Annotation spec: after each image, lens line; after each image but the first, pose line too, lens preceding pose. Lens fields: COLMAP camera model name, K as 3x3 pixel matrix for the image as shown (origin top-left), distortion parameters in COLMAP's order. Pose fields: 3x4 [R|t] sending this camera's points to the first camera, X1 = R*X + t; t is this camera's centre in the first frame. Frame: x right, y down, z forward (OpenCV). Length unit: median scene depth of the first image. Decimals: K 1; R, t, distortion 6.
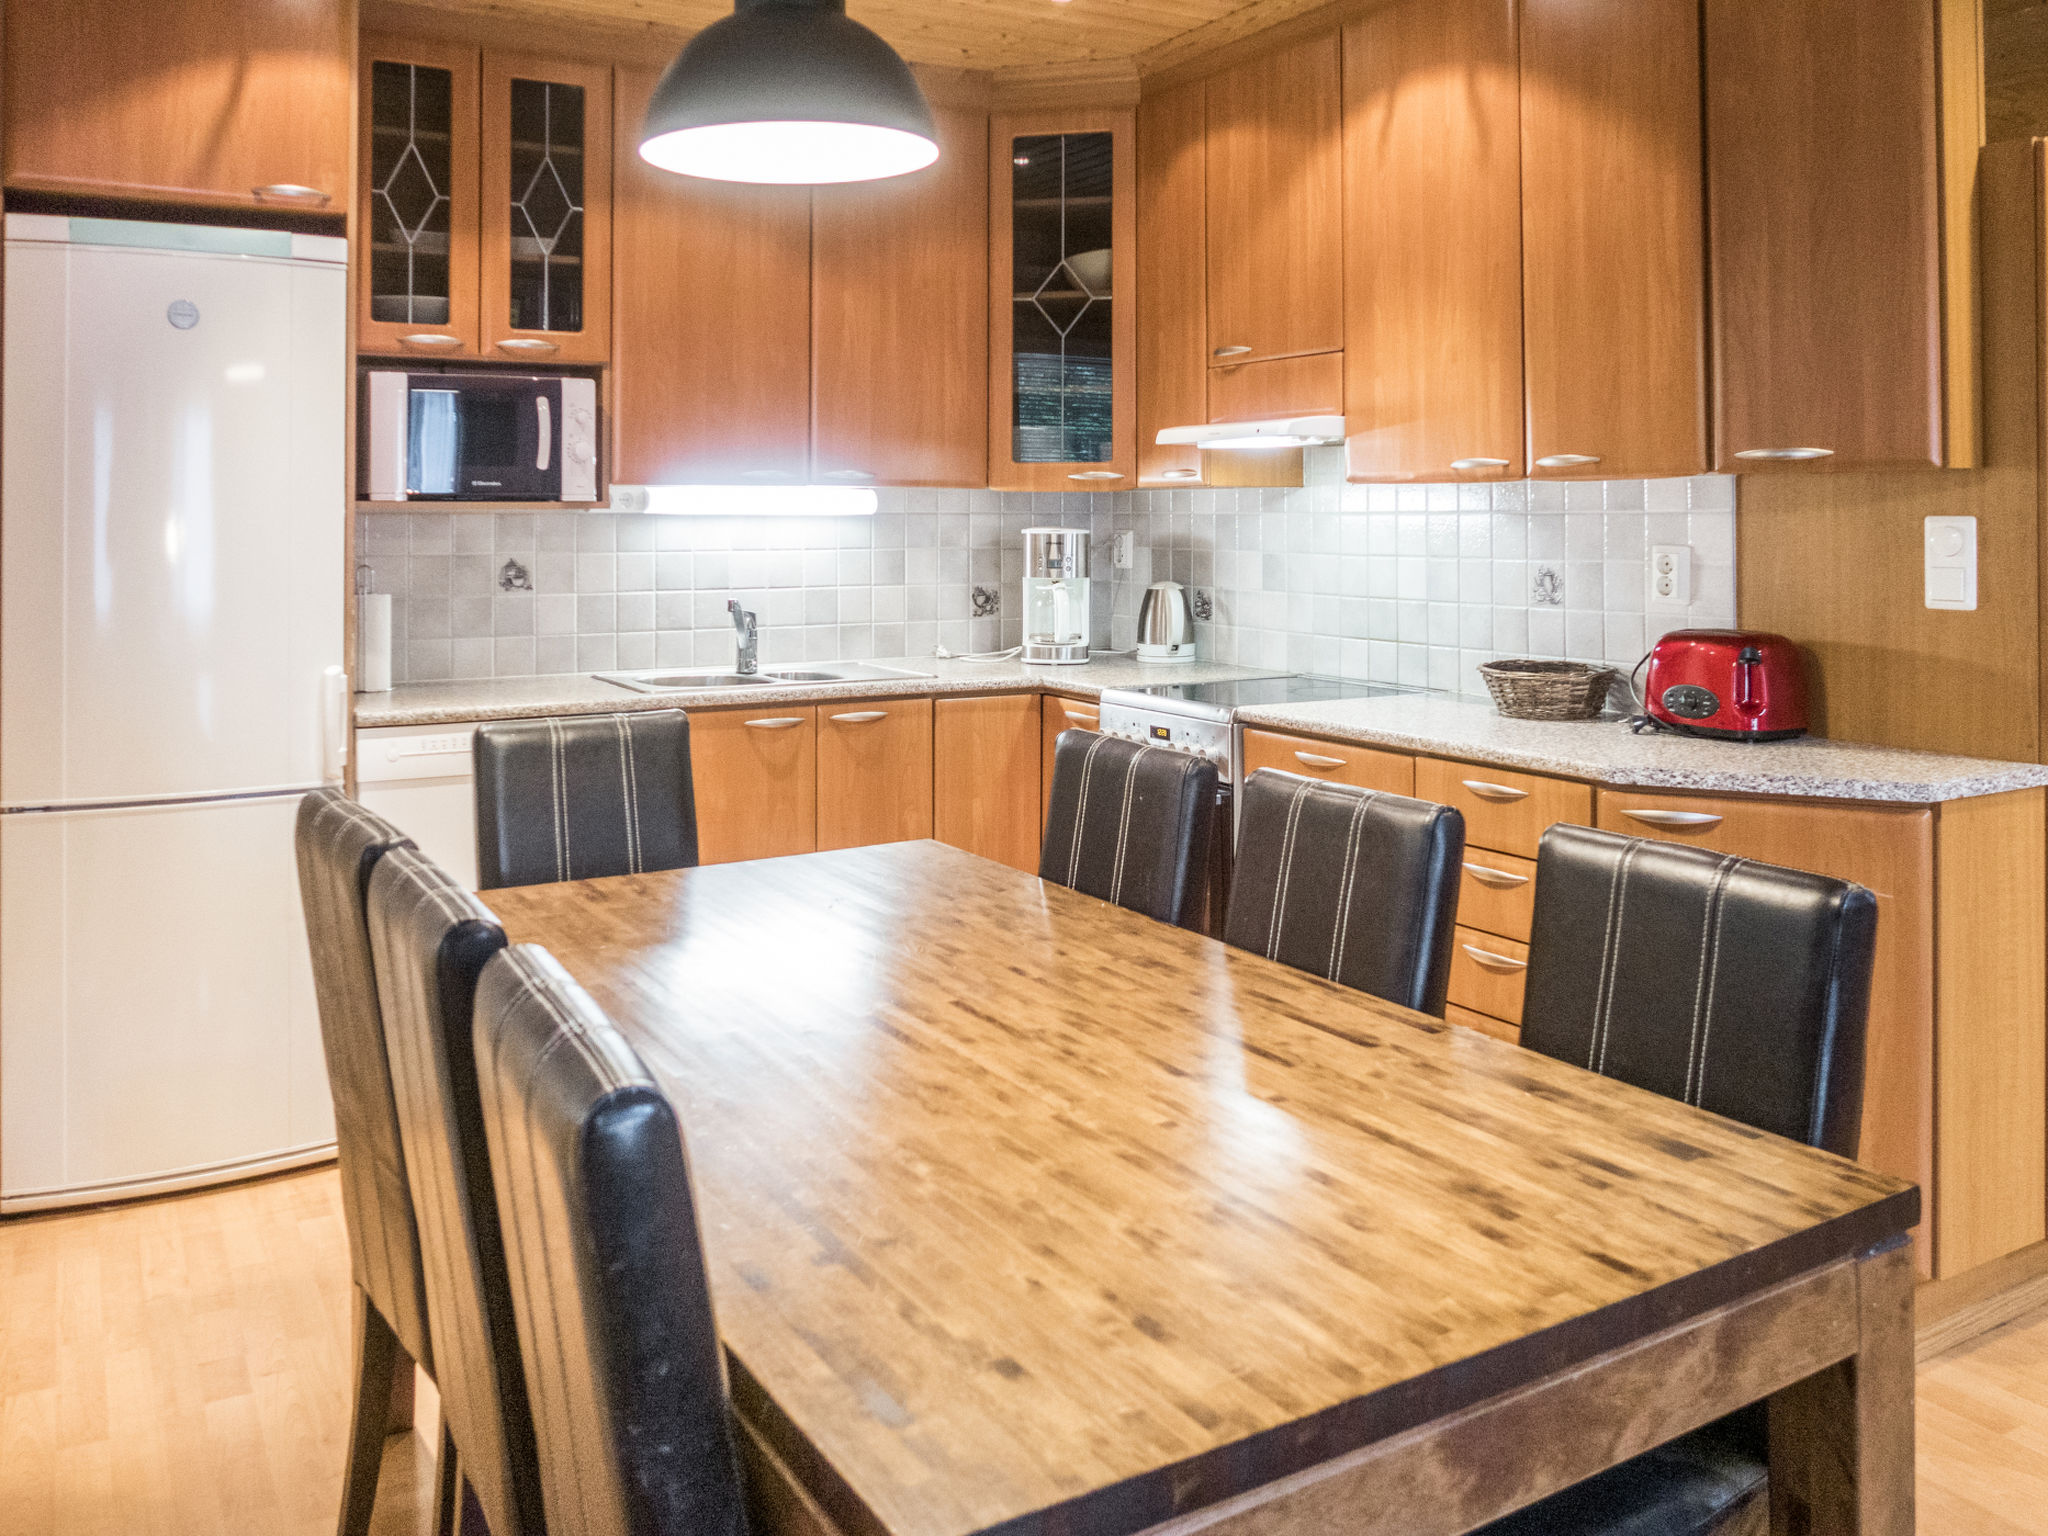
lens RADIAL K [[1657.7, 0, 1021.0], [0, 1657.7, 473.5], [0, 0, 1]] dist [-0.004565, 0.003927]
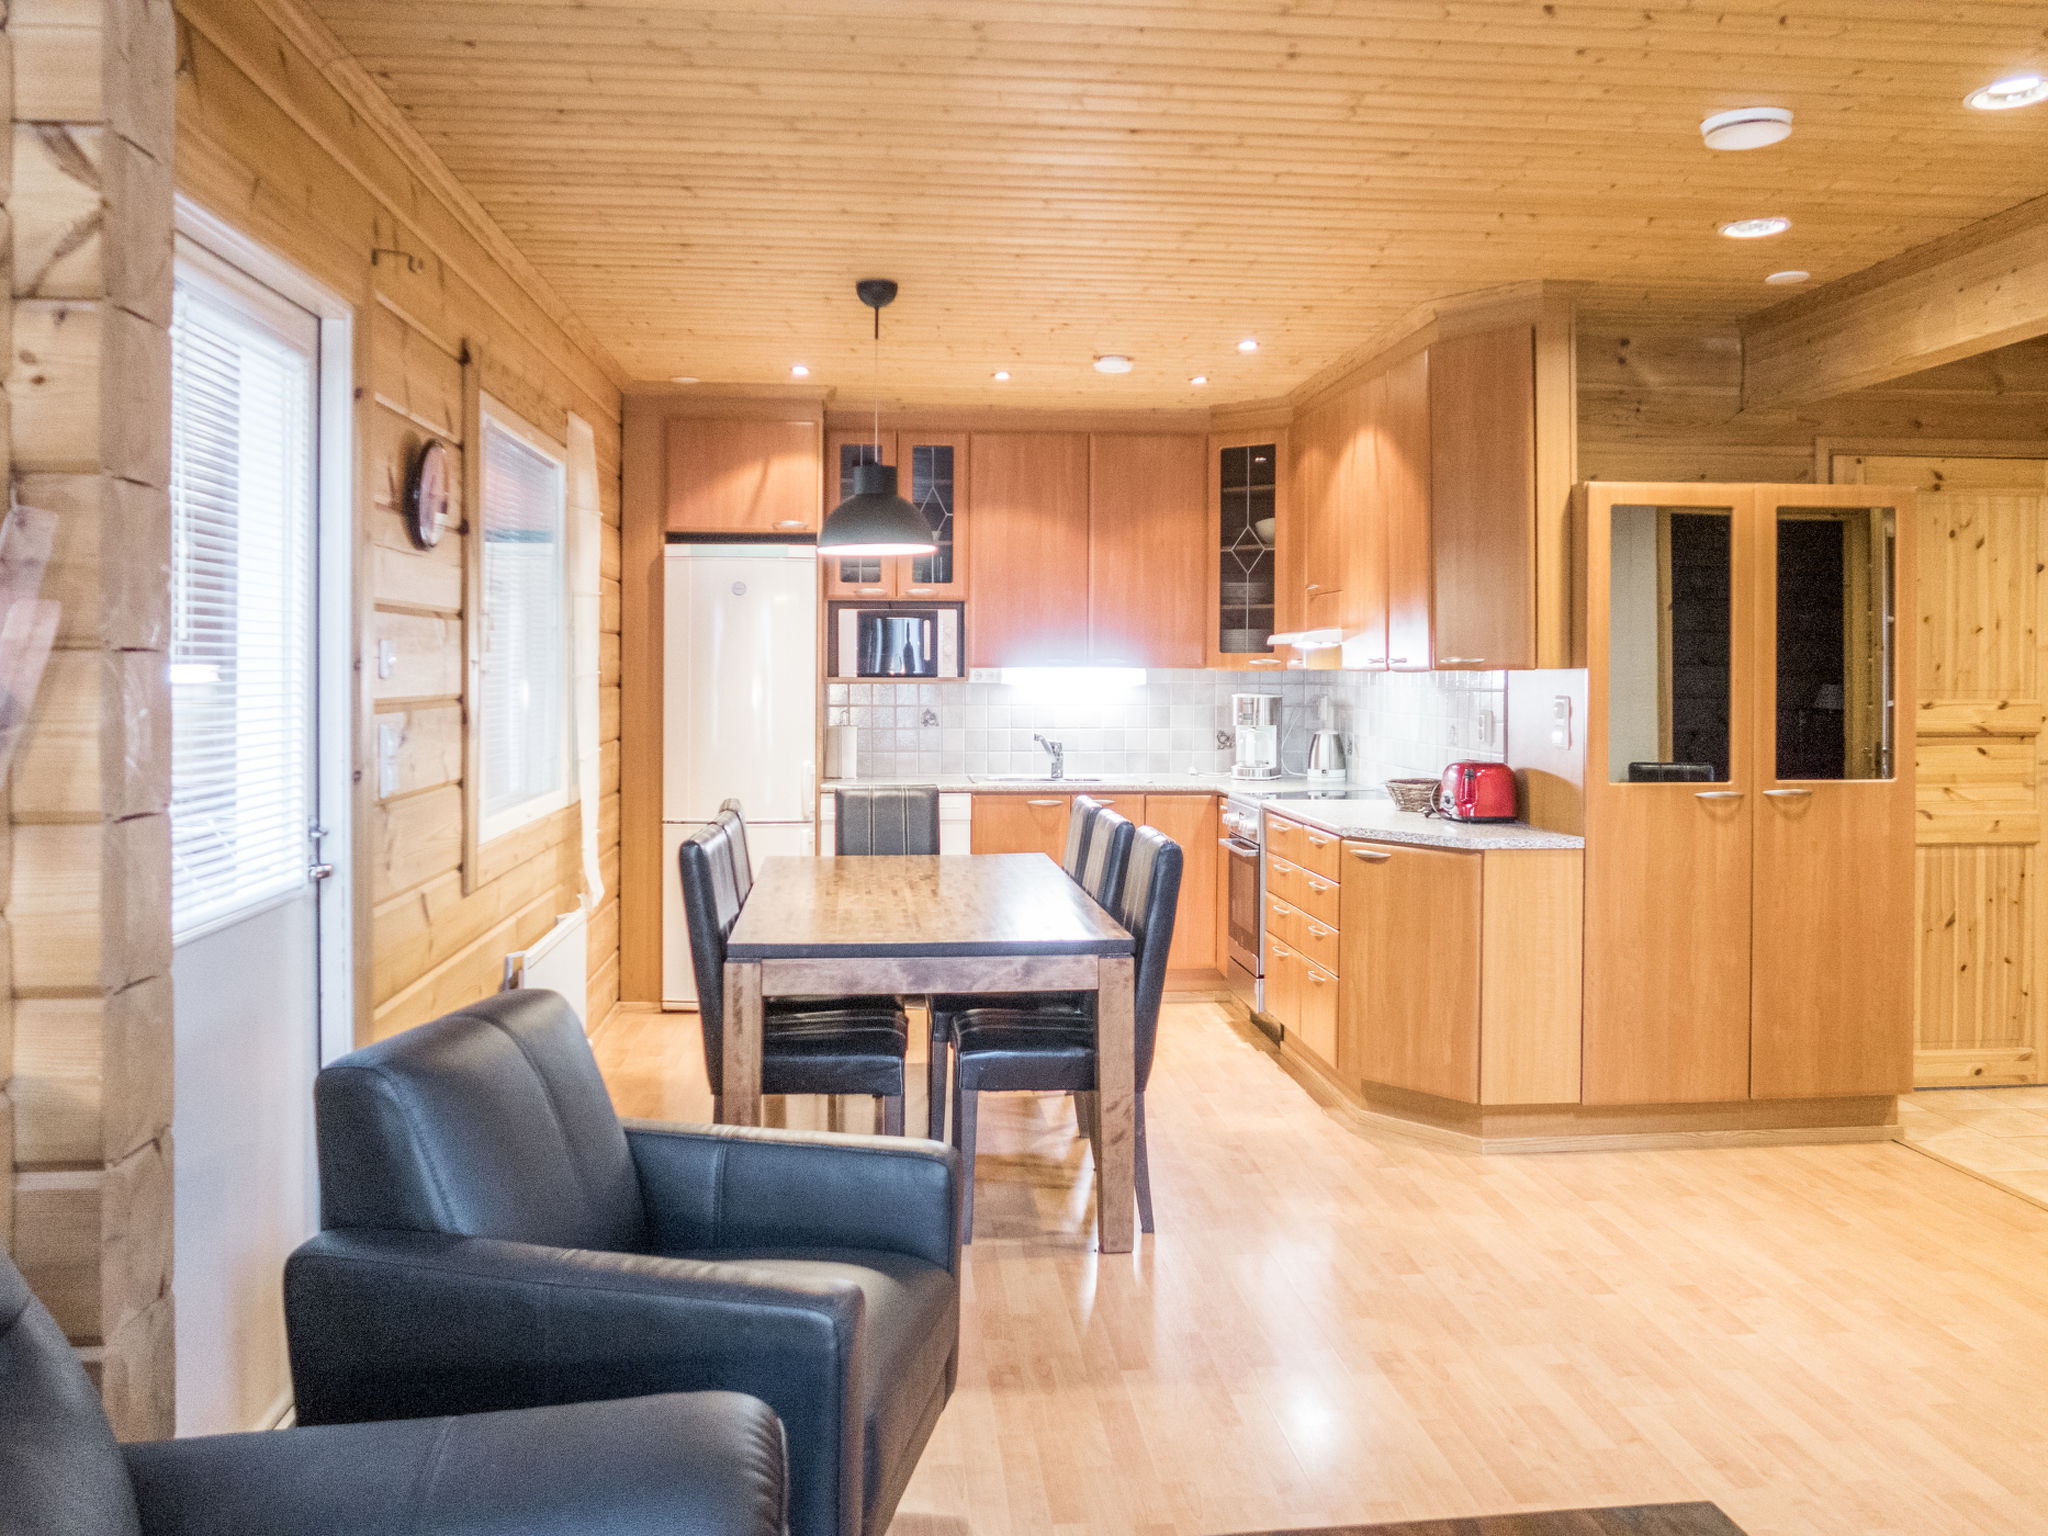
lens RADIAL K [[1610.7, 0, 1023.9], [0, 1610.7, 653.8], [0, 0, 1]] dist [-0.028201, 0.018609]
pose [[0.906625, -0.000046, -0.421937, 0.534345], [0.006807, 0.999871, 0.014518, -0.033108], [0.421883, -0.016035, 0.906509, -0.542680]]
